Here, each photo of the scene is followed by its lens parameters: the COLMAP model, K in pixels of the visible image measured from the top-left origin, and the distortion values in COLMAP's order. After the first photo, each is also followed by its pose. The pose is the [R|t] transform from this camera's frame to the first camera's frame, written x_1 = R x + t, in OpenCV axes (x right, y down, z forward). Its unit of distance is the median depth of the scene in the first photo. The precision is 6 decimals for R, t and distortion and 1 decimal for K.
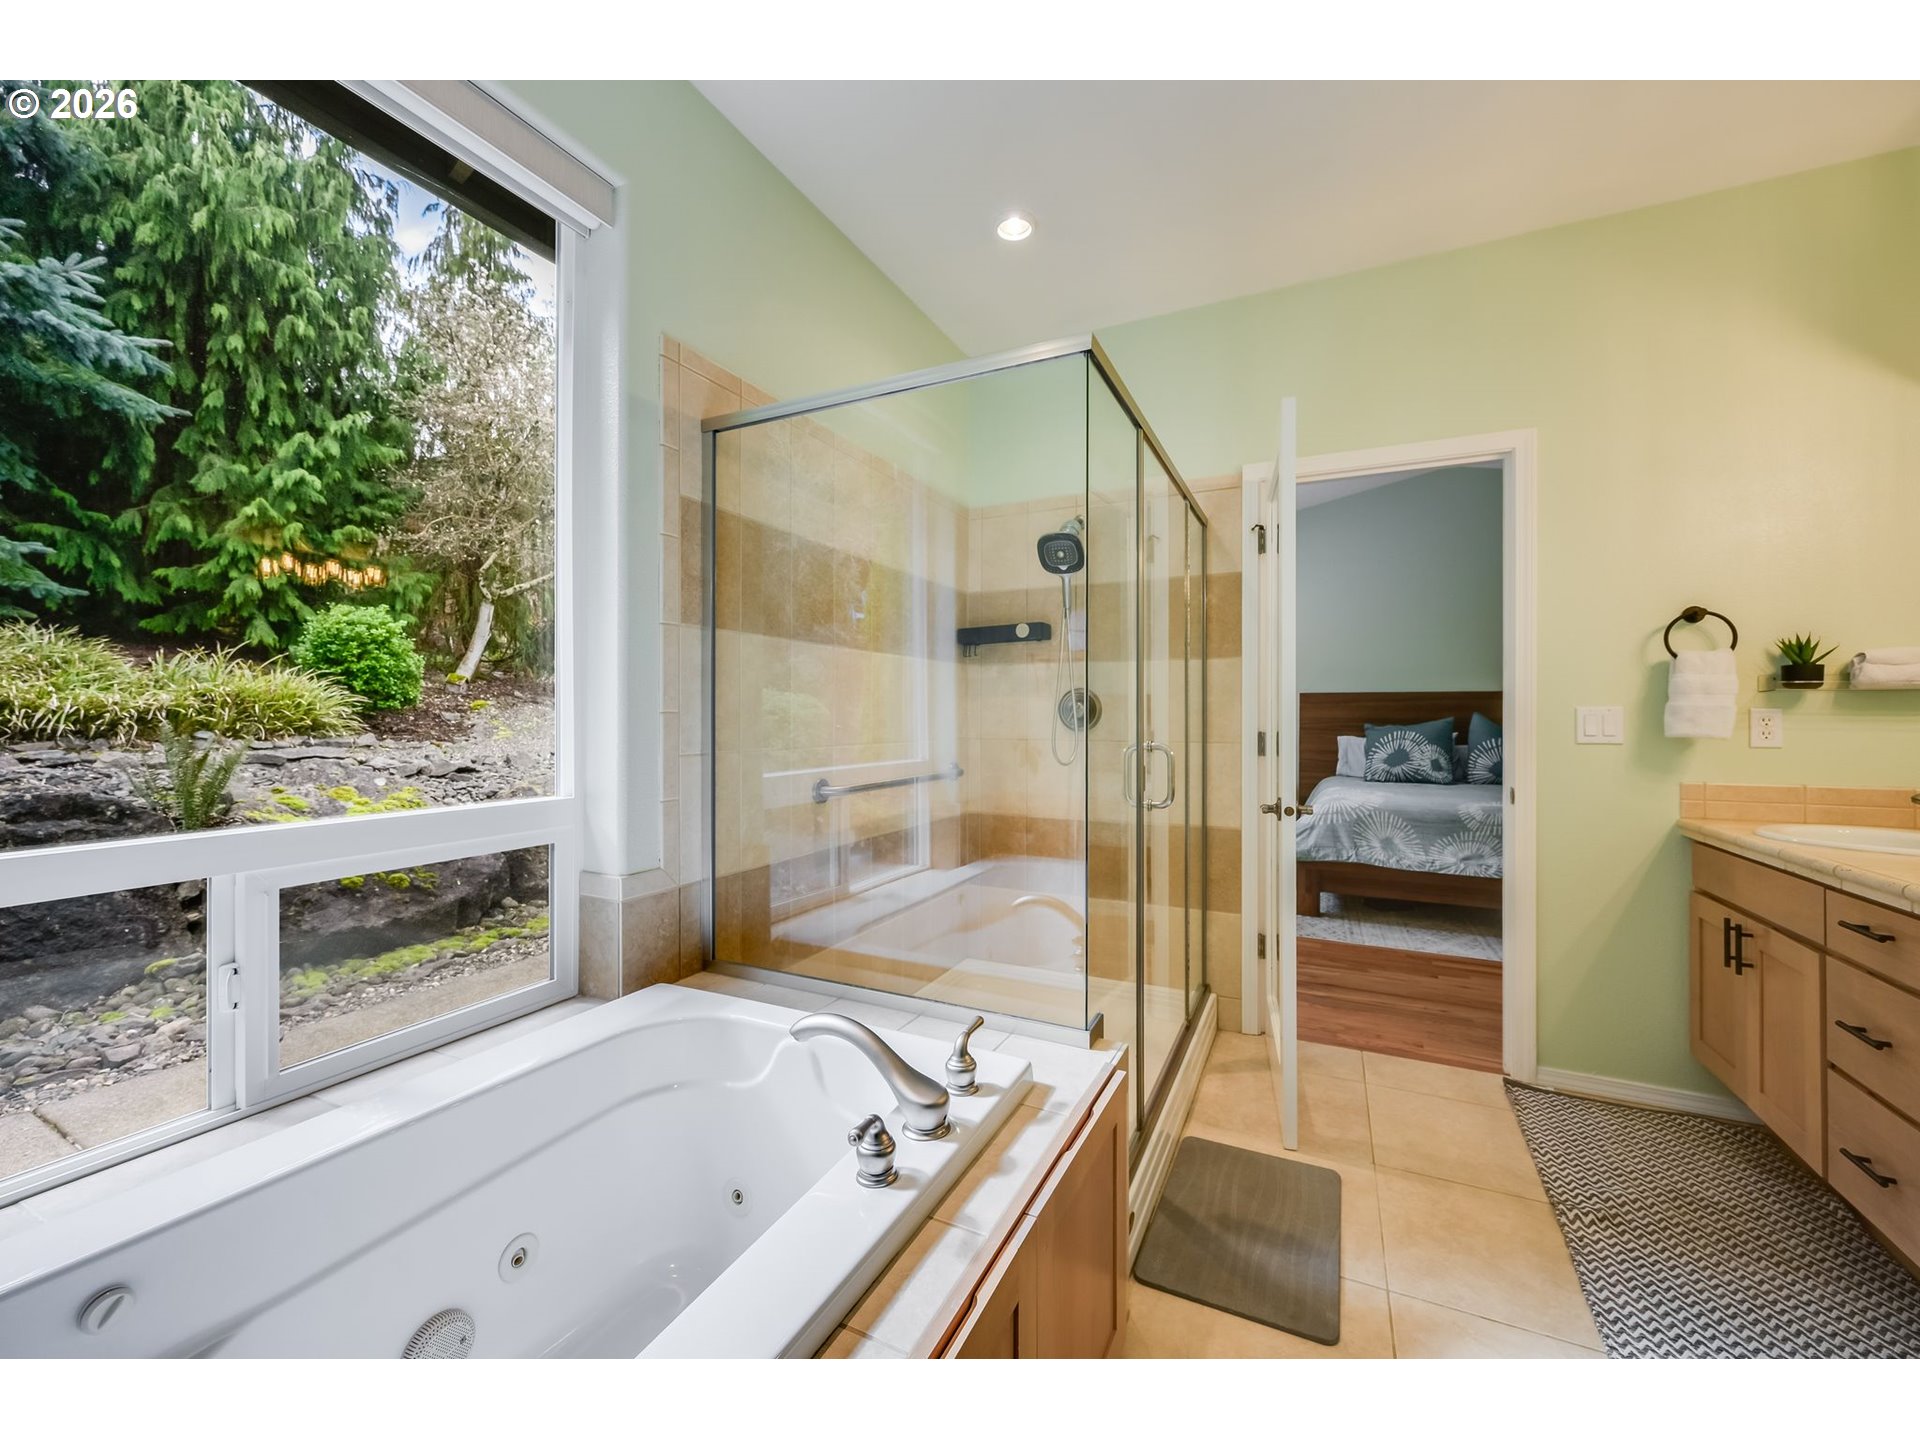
lens RADIAL K [[753.0, 0, 959.4], [0, 753.0, 713.5], [0, 0, 1]] dist [0.000950, -0.000247]
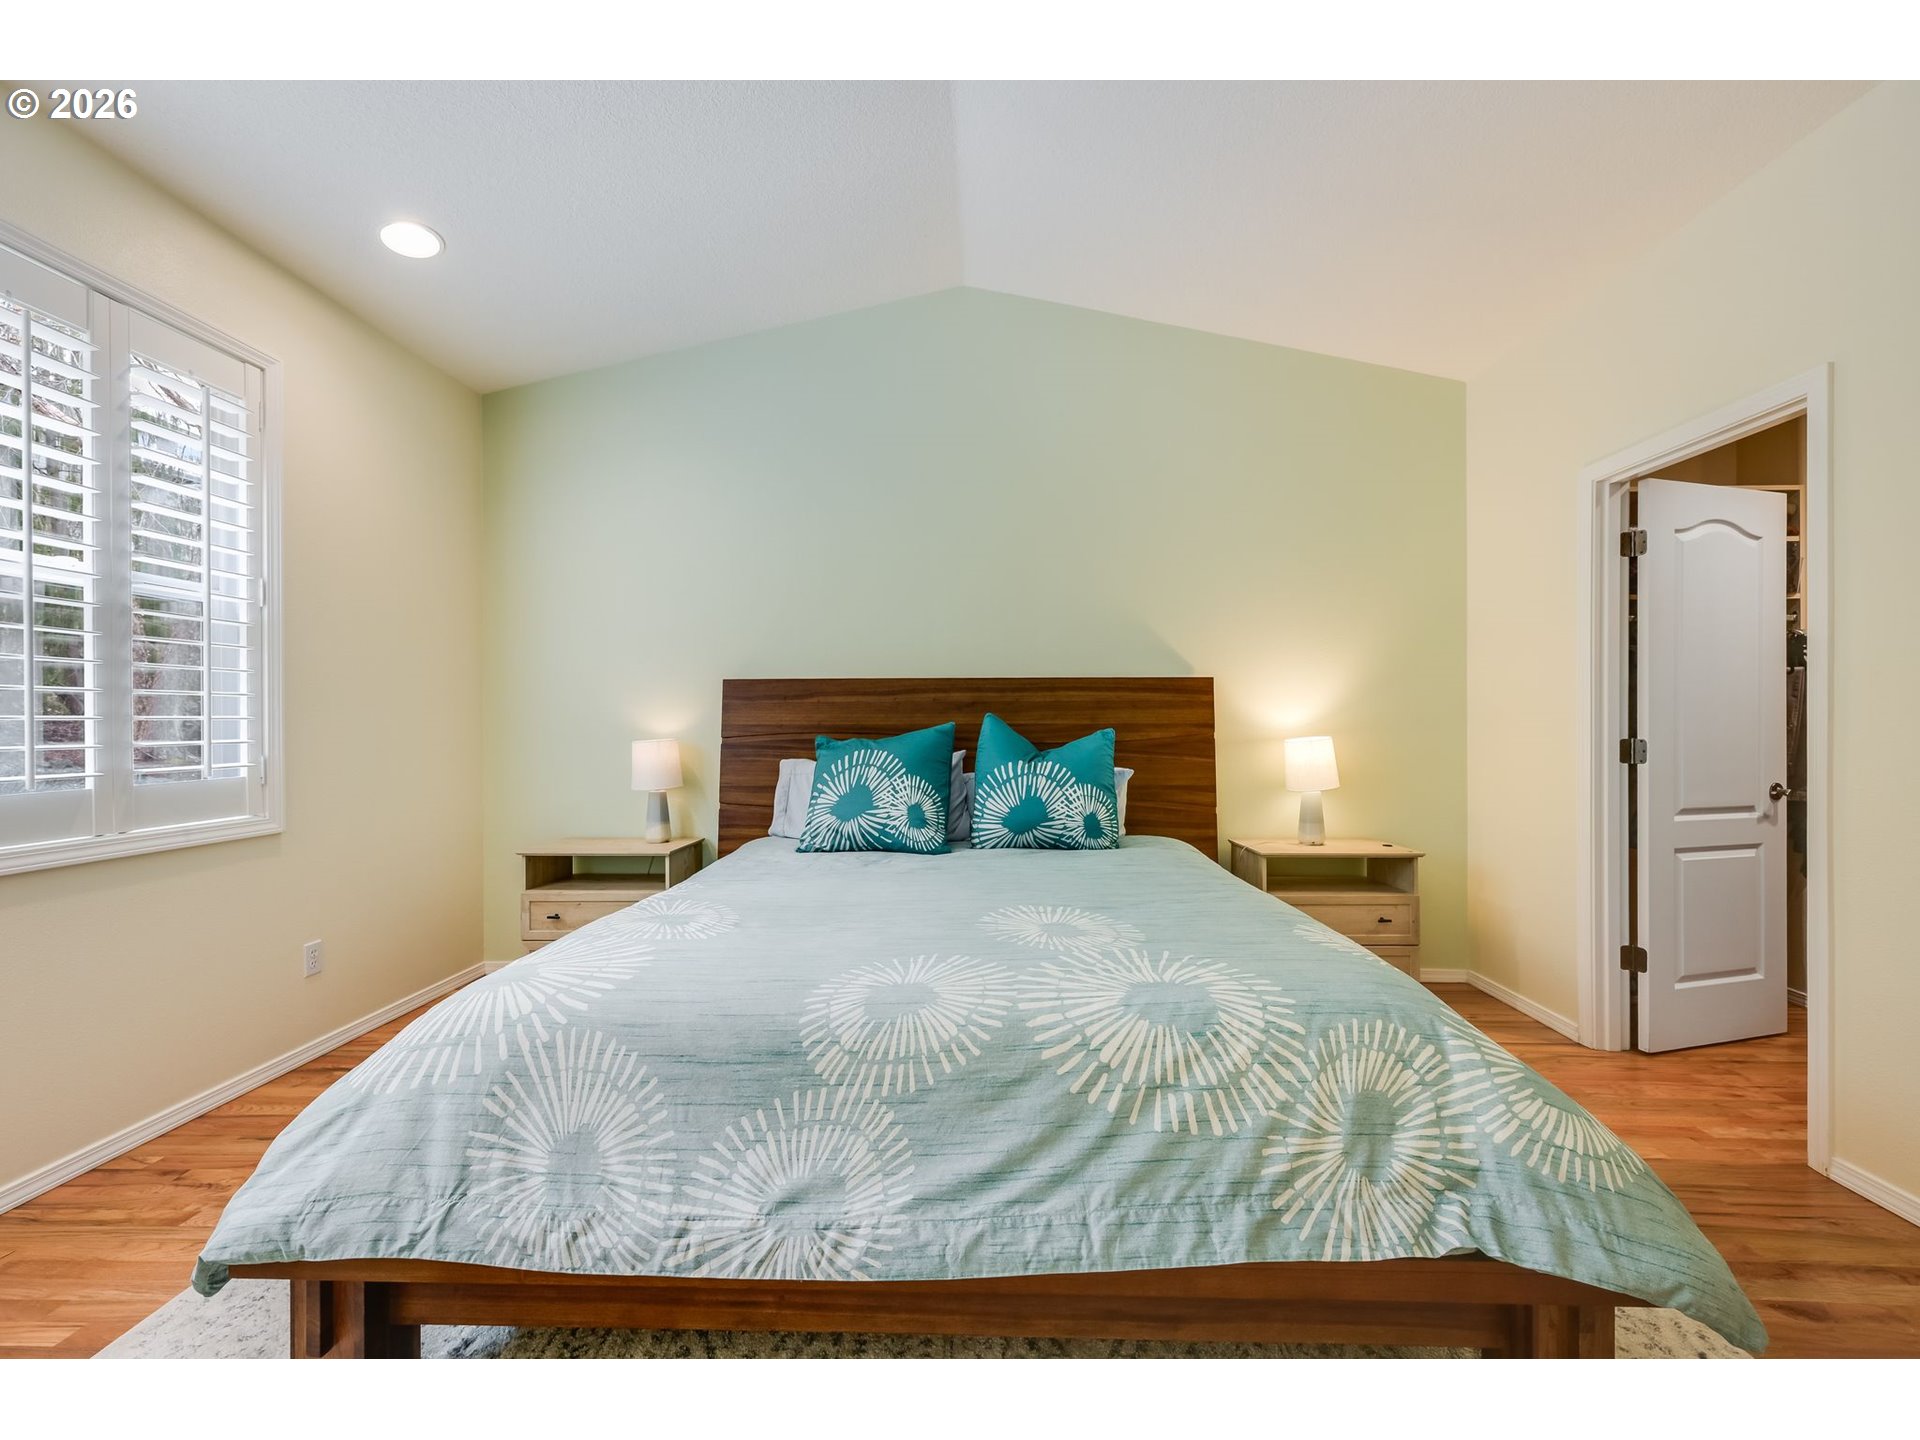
lens RADIAL K [[753.0, 0, 967.8], [0, 753.0, 722.1], [0, 0, 1]] dist [0.000950, -0.000247]
pose [[0.911283, -0.004026, 0.411762, 0.450188], [0.003907, 0.999992, 0.001132, 0.004250], [-0.411763, 0.000577, 0.911291, 0.513768]]
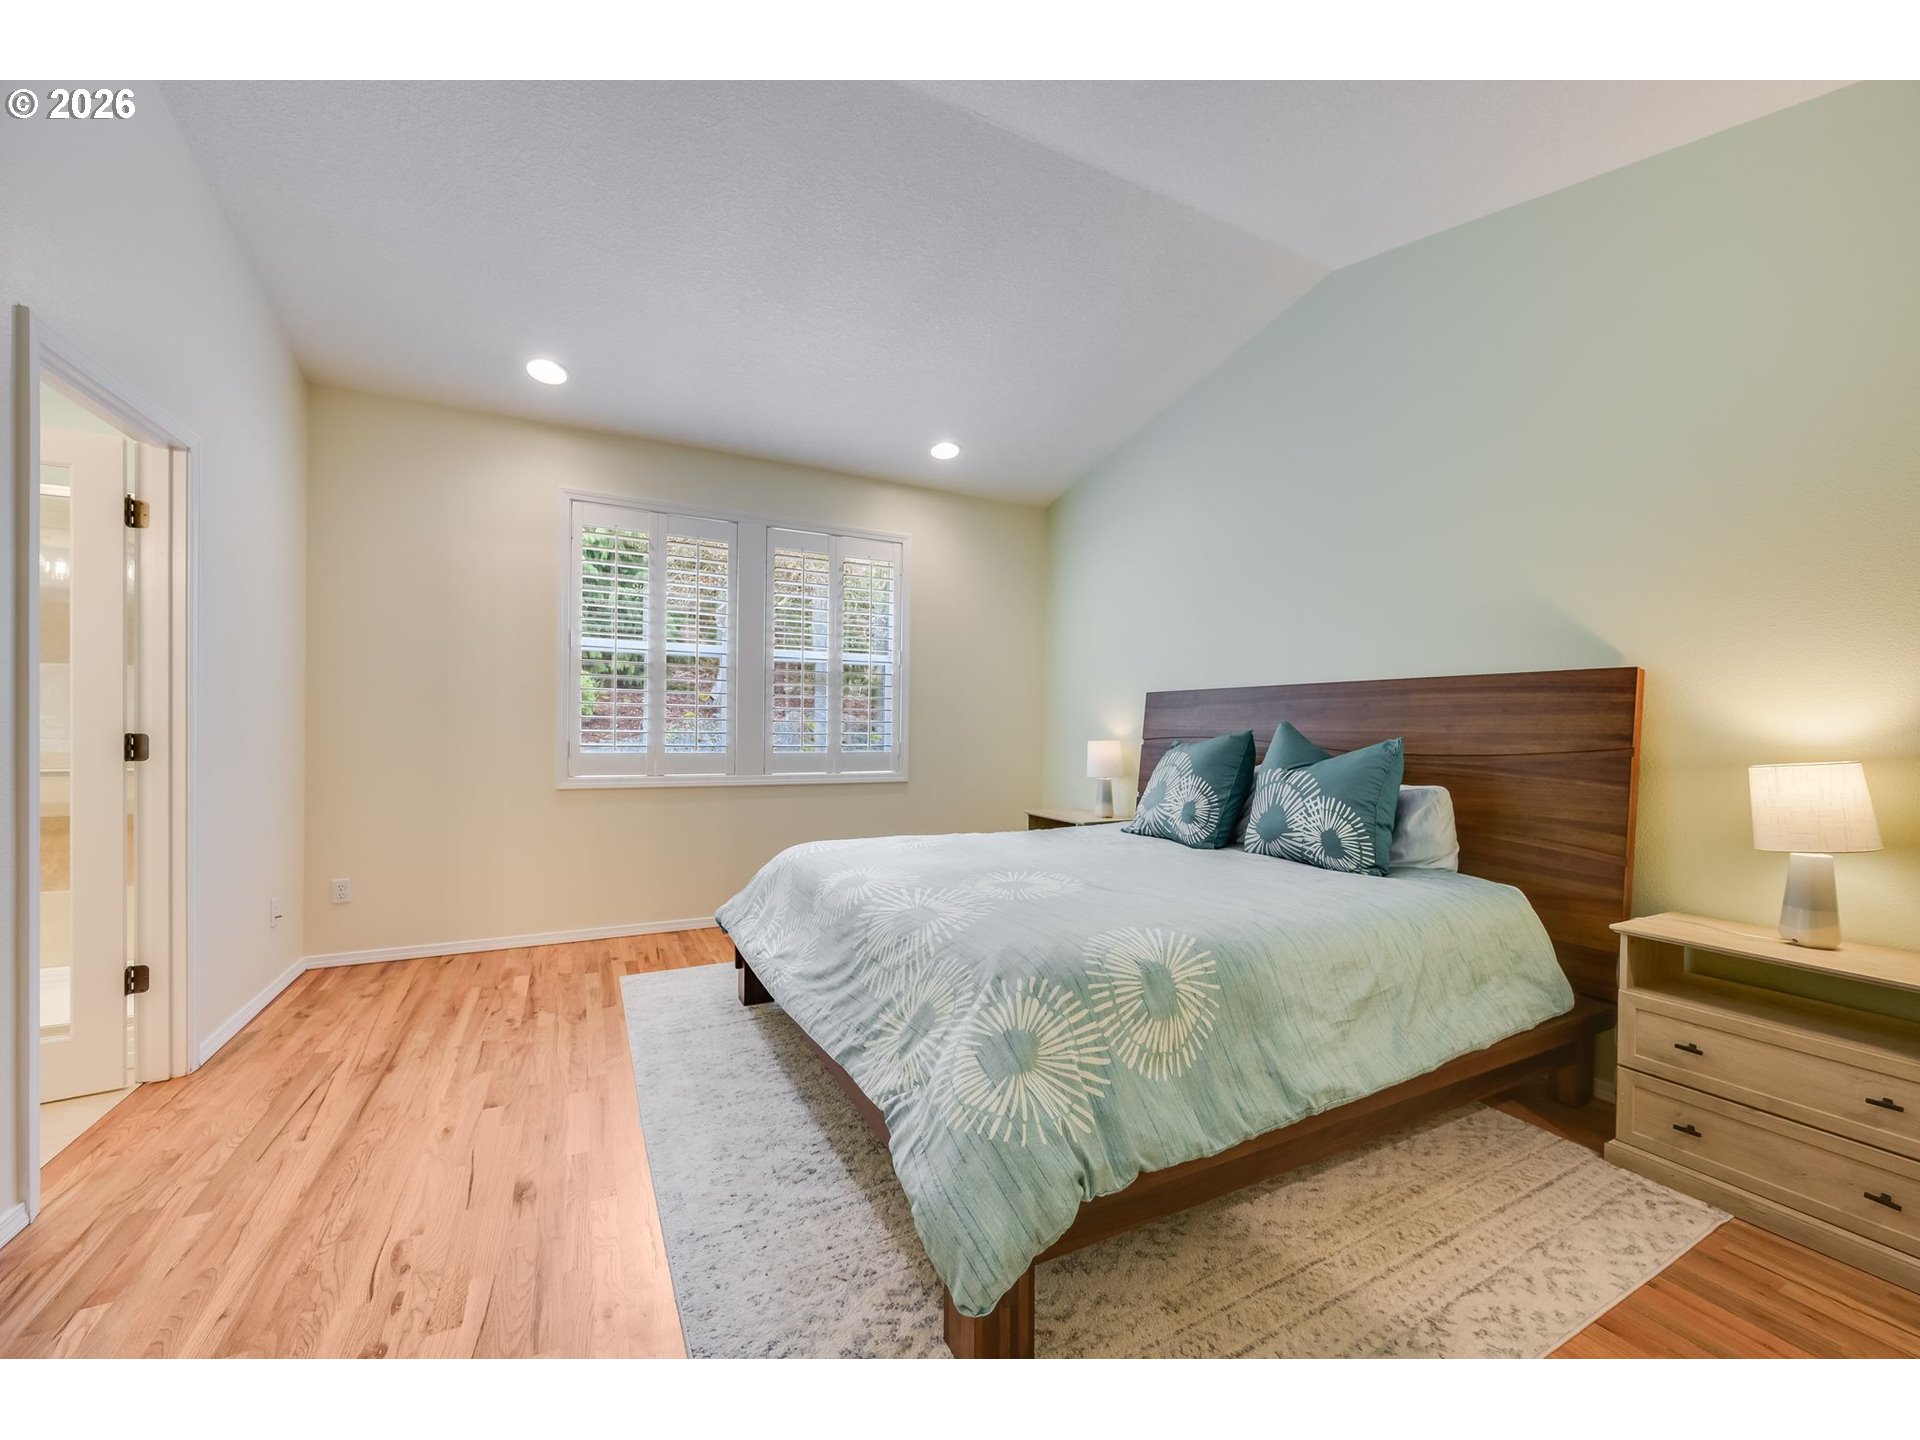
lens RADIAL K [[753.0, 0, 980.5], [0, 753.0, 725.1], [0, 0, 1]] dist [0.000950, -0.000247]
pose [[0.812197, 0.005747, -0.583355, 0.830935], [-0.008332, 0.999964, -0.001750, 0.005106], [0.583324, 0.006282, 0.812215, 0.441022]]
